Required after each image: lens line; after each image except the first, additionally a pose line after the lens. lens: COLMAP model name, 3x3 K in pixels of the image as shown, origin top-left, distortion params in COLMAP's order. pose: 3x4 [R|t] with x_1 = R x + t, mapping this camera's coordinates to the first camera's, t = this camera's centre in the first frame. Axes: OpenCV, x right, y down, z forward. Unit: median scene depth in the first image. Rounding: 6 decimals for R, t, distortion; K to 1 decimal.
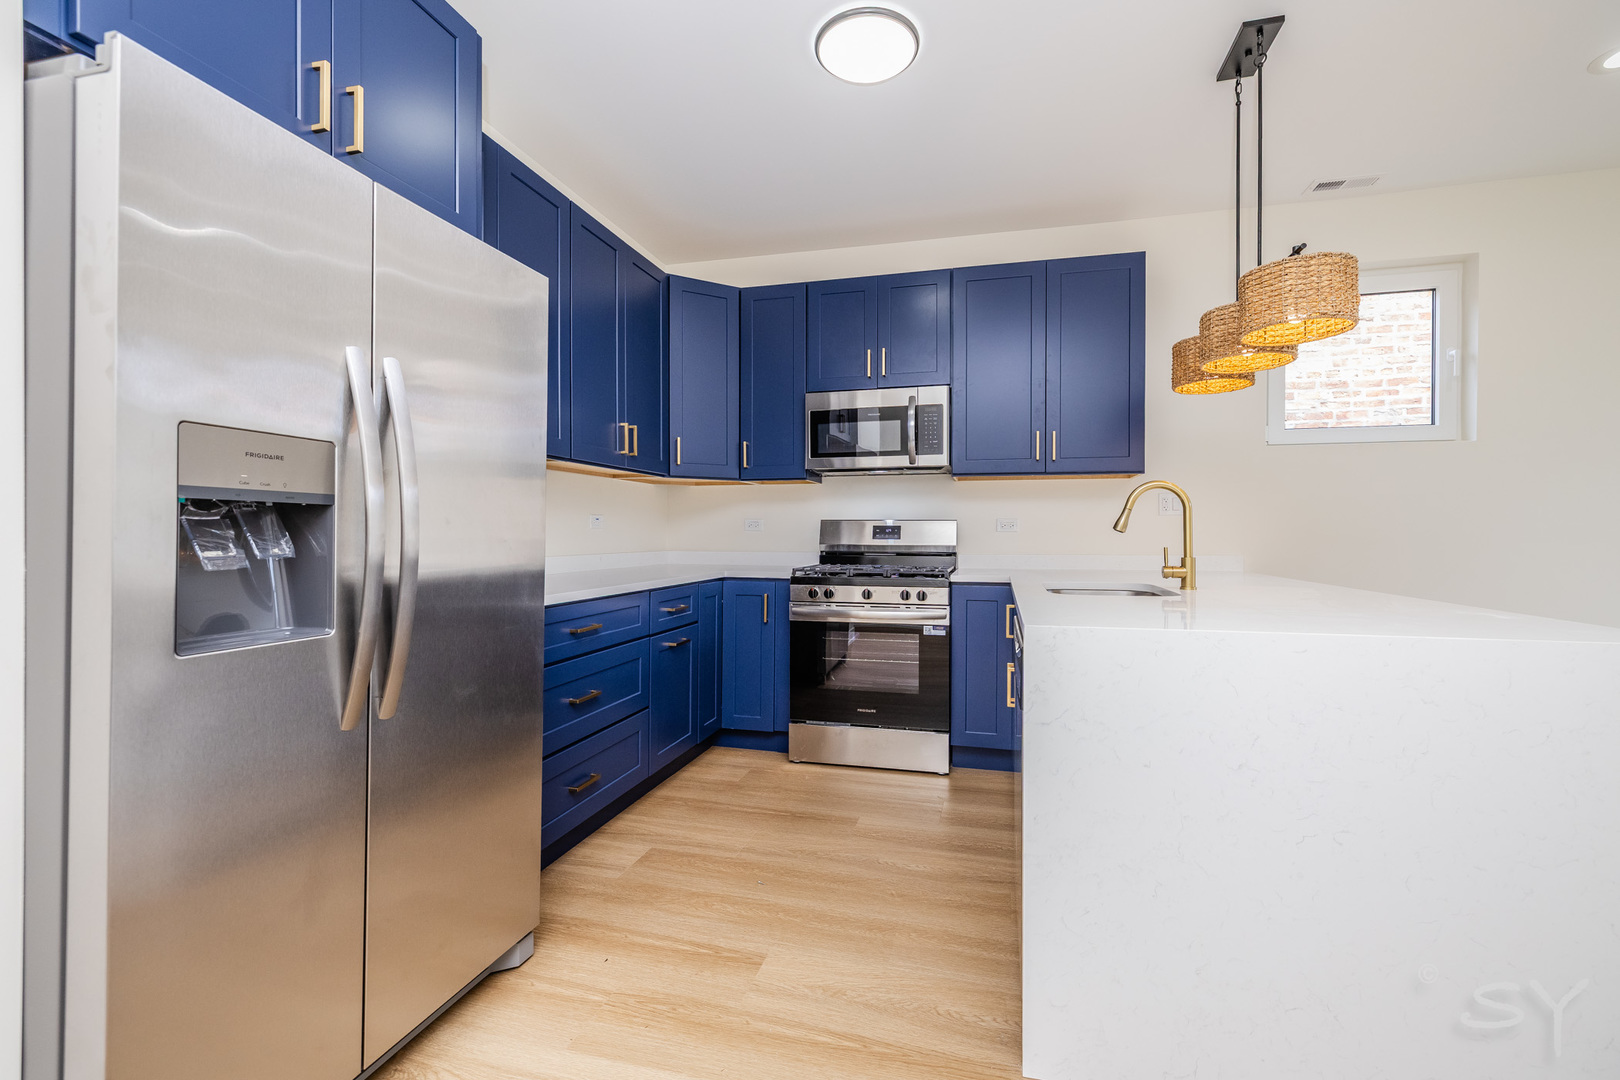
lens RADIAL K [[715.0, 0, 772.9], [0, 715.0, 537.1], [0, 0, 1]] dist [-0.000007, 0.000484]
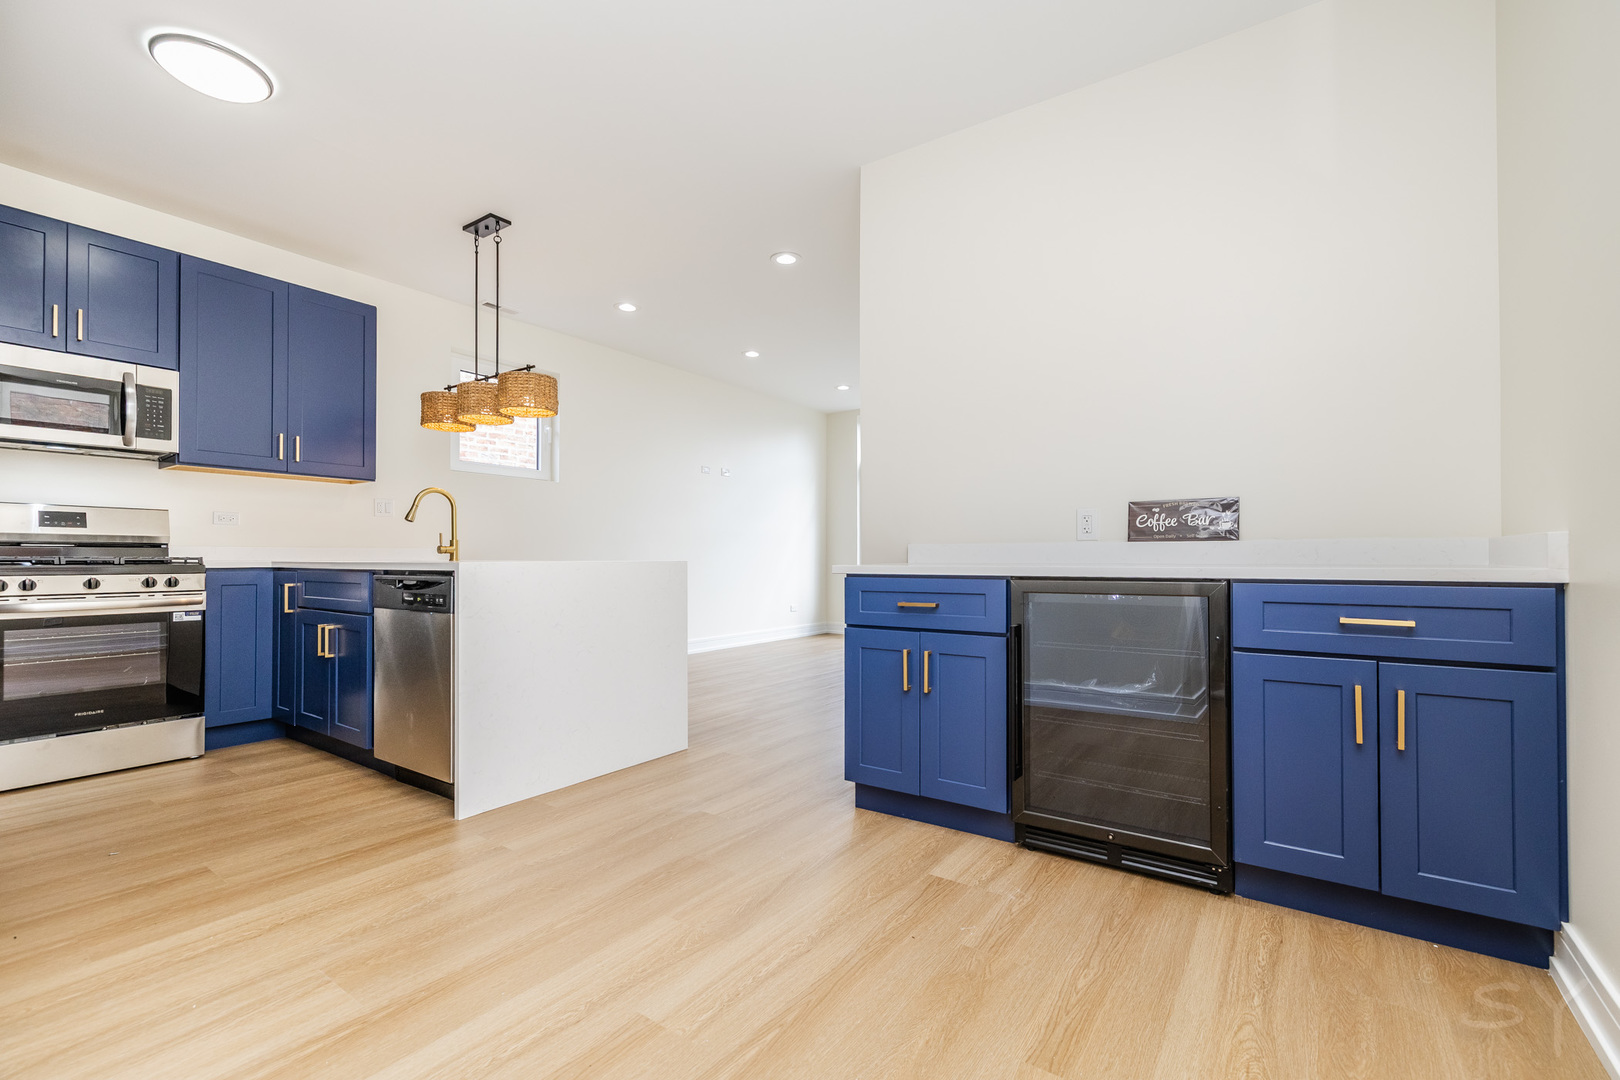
lens RADIAL K [[760.6, 0, 852.9], [0, 760.6, 561.1], [0, 0, 1]] dist [0.001268, -0.000178]
pose [[0.304720, 0.002113, 0.952440, -0.521313], [0.001999, 0.999994, -0.002858, 0.059186], [-0.952440, 0.002775, 0.304714, -0.223554]]
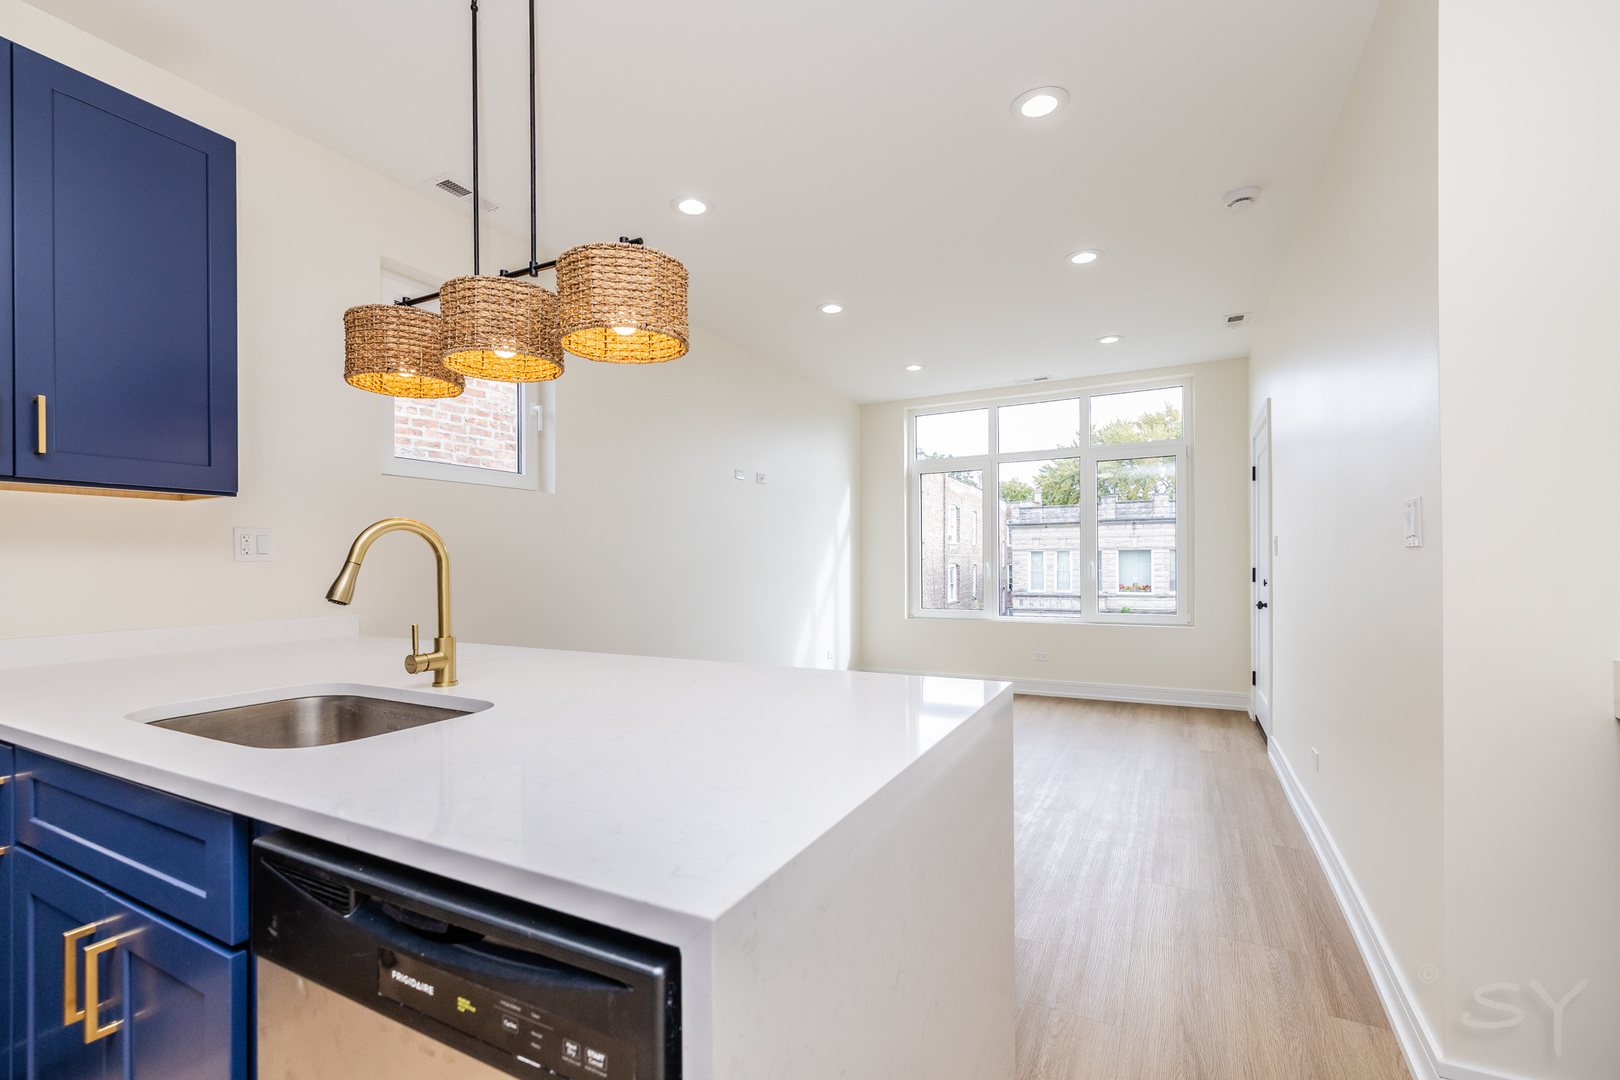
lens RADIAL K [[697.9, 0, 814.3], [0, 697.9, 557.8], [0, 0, 1]] dist [0.002109, 0.000213]
pose [[0.168140, -0.001283, 0.985762, 0.001587], [0.011125, 0.999938, -0.000596, -0.029966], [-0.985700, 0.011067, 0.168144, 0.410336]]
